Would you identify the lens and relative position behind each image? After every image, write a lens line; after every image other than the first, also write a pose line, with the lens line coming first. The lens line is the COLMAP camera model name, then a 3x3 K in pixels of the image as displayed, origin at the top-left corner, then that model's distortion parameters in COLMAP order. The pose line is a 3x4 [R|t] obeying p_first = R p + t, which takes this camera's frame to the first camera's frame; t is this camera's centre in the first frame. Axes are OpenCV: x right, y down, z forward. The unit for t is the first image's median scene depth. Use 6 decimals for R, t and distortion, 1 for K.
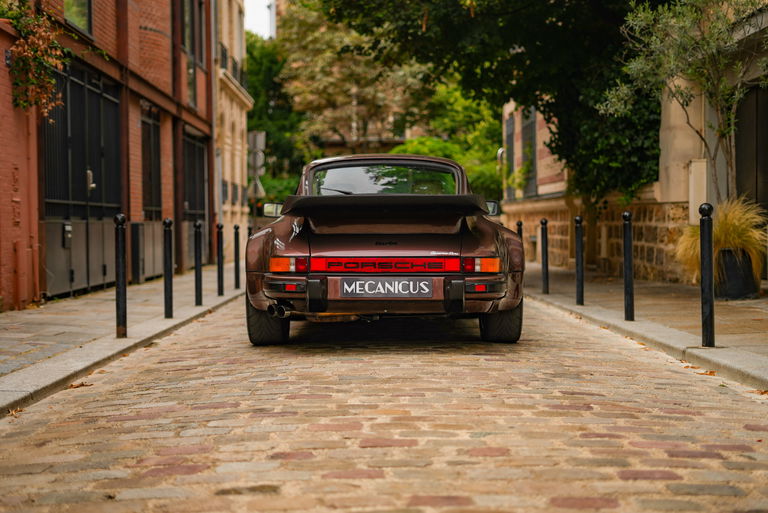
lens RADIAL K [[1198.6, 0, 396.4], [0, 1198.6, 256.8], [0, 0, 1]] dist [-0.023624, 0.025074]
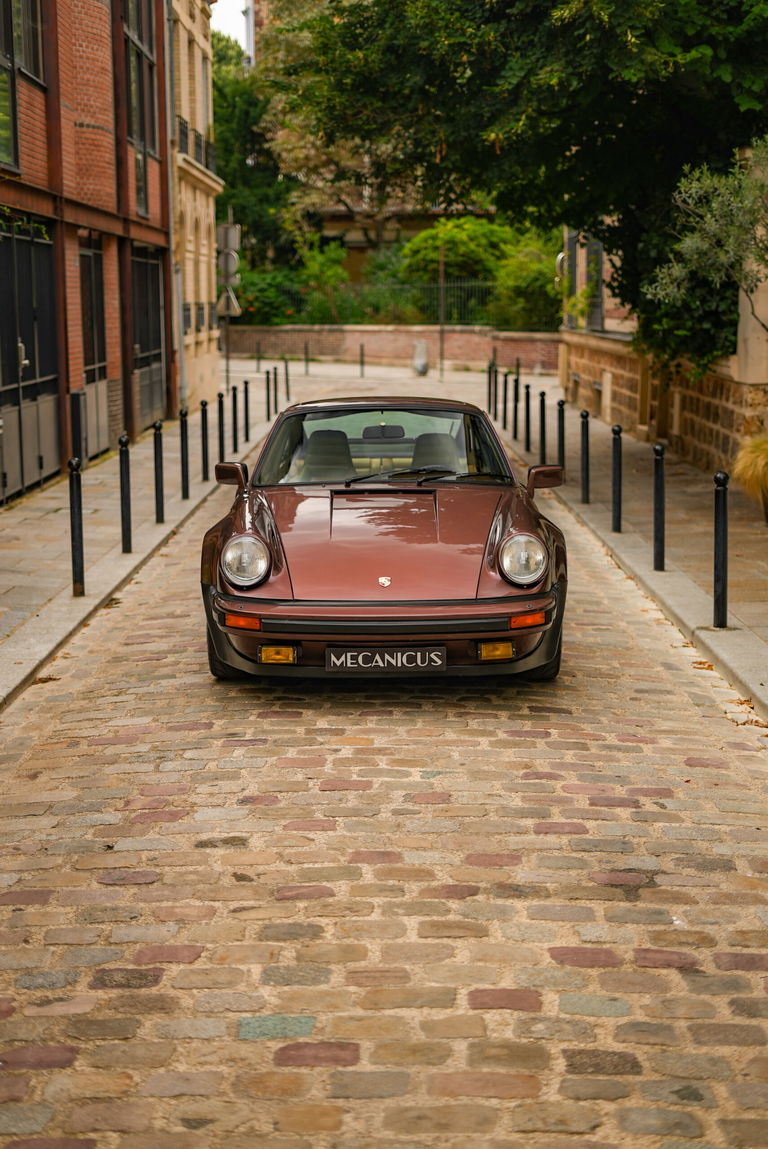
lens RADIAL K [[1736.4, 0, 385.5], [0, 1736.4, 574.8], [0, 0, 1]] dist [-0.022401, 0.025773]
pose [[0.999604, 0.007173, -0.027194, 0.019842], [-0.003525, 0.991254, 0.131921, -0.069122], [0.027902, -0.131773, 0.990887, -0.158704]]
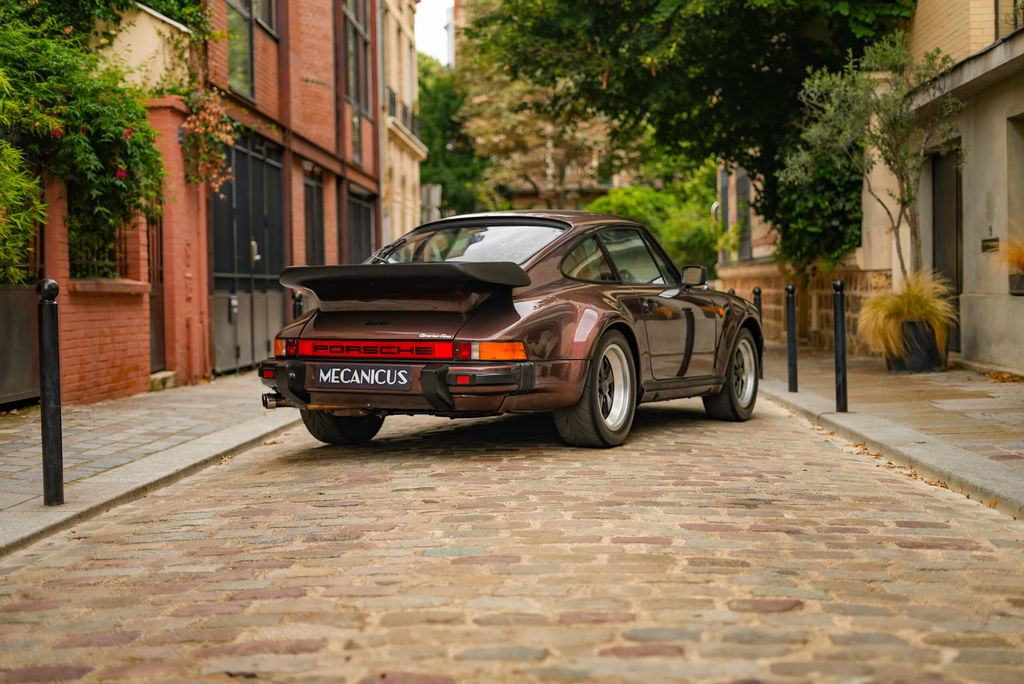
lens RADIAL K [[1535.6, 0, 516.2], [0, 1535.6, 335.5], [0, 0, 1]] dist [-0.021833, -0.009235]
pose [[0.998008, -0.005174, -0.062876, 0.027281], [0.005379, 0.999981, 0.003086, 0.000045], [0.062858, -0.003418, 0.998017, -0.197047]]
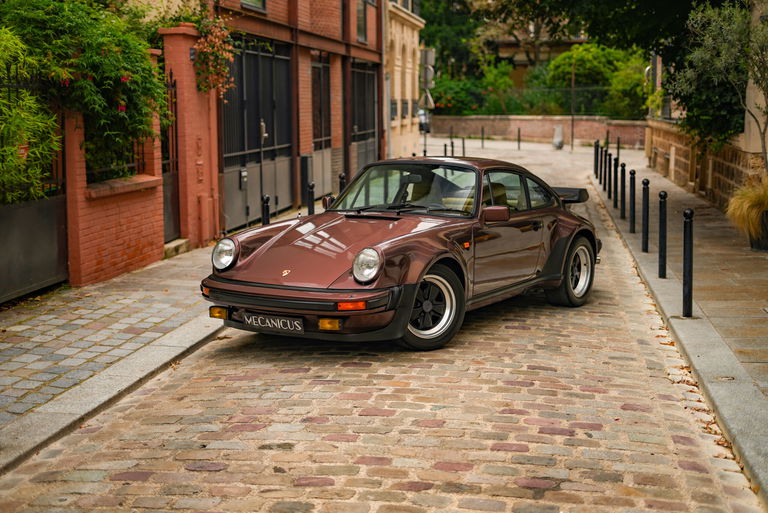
lens RADIAL K [[1142.8, 0, 384.8], [0, 1142.8, 255.9], [0, 0, 1]] dist [-0.019836, -0.022191]
pose [[0.984224, 0.027071, -0.174845, 0.074388], [-0.007709, 0.993849, 0.110477, -0.063760], [0.176761, -0.107386, 0.978378, -0.141844]]
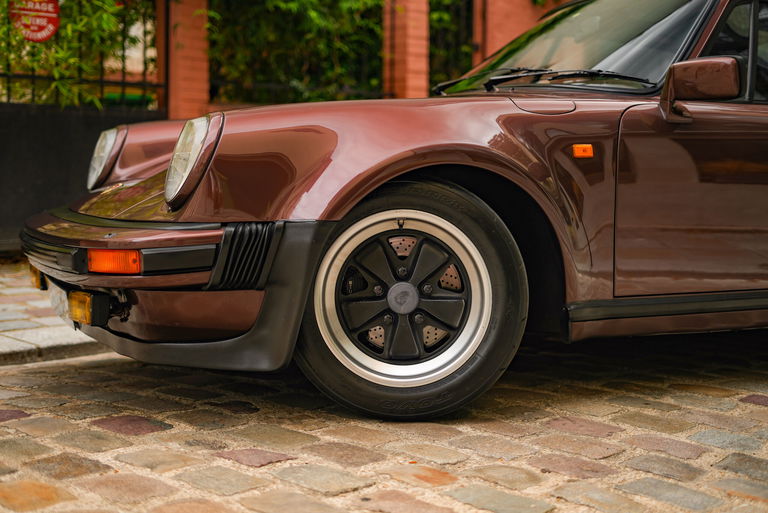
lens RADIAL K [[1133.7, 0, 386.0], [0, 1133.7, 256.0], [0, 0, 1]] dist [-0.013193, 0.029158]
pose [[0.728036, 0.080631, -0.680780, 0.129939], [-0.037578, 0.996260, 0.077810, -0.003319], [0.684508, -0.031066, 0.728343, 0.240583]]
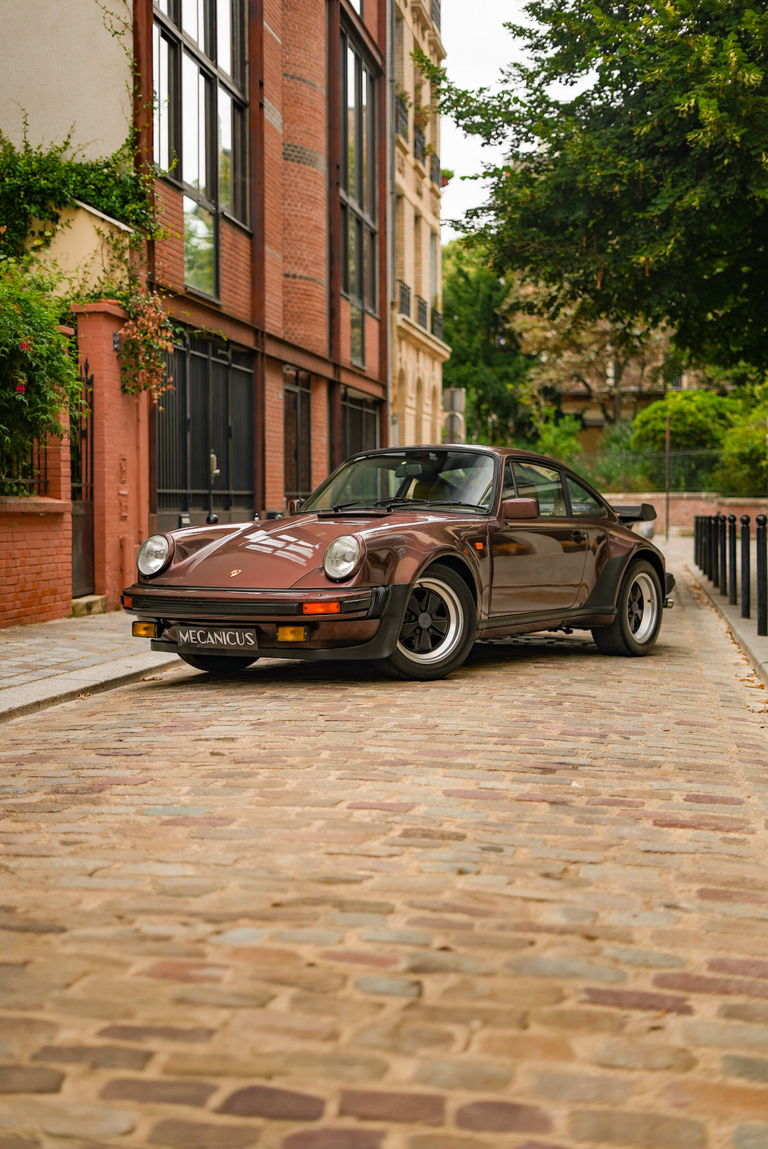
lens RADIAL K [[1715.7, 0, 379.8], [0, 1715.7, 565.0], [0, 0, 1]] dist [-0.019061, 0.004550]
pose [[0.981993, 0.015438, -0.188286, 0.097973], [-0.013283, 0.999831, 0.012706, -0.008099], [0.188451, -0.009976, 0.982032, -0.206997]]
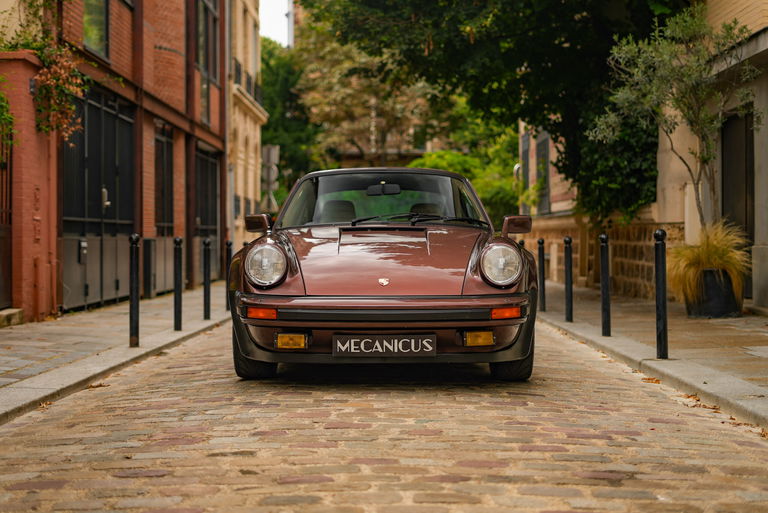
lens RADIAL K [[1271.1, 0, 390.0], [0, 1271.1, 222.0], [0, 0, 1]] dist [-0.027964, 0.029964]
pose [[0.999654, 0.006521, -0.025497, 0.018940], [-0.007528, 0.999187, -0.039596, -0.001431], [0.025218, 0.039774, 0.998890, -0.090468]]
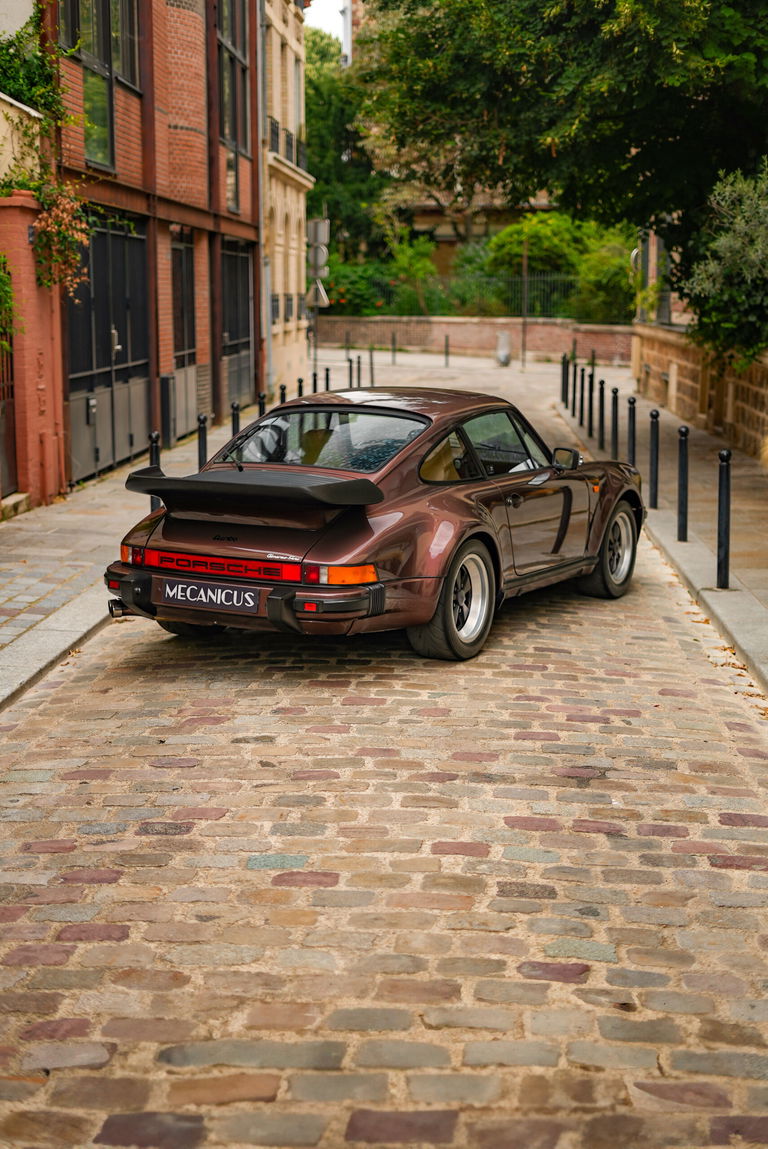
lens RADIAL K [[1718.4, 0, 382.2], [0, 1718.4, 577.6], [0, 0, 1]] dist [-0.015758, -0.008971]
pose [[0.996155, 0.023965, -0.084263, 0.046569], [-0.011984, 0.990091, 0.139917, -0.067533], [0.086782, -0.138369, 0.986571, -0.235023]]
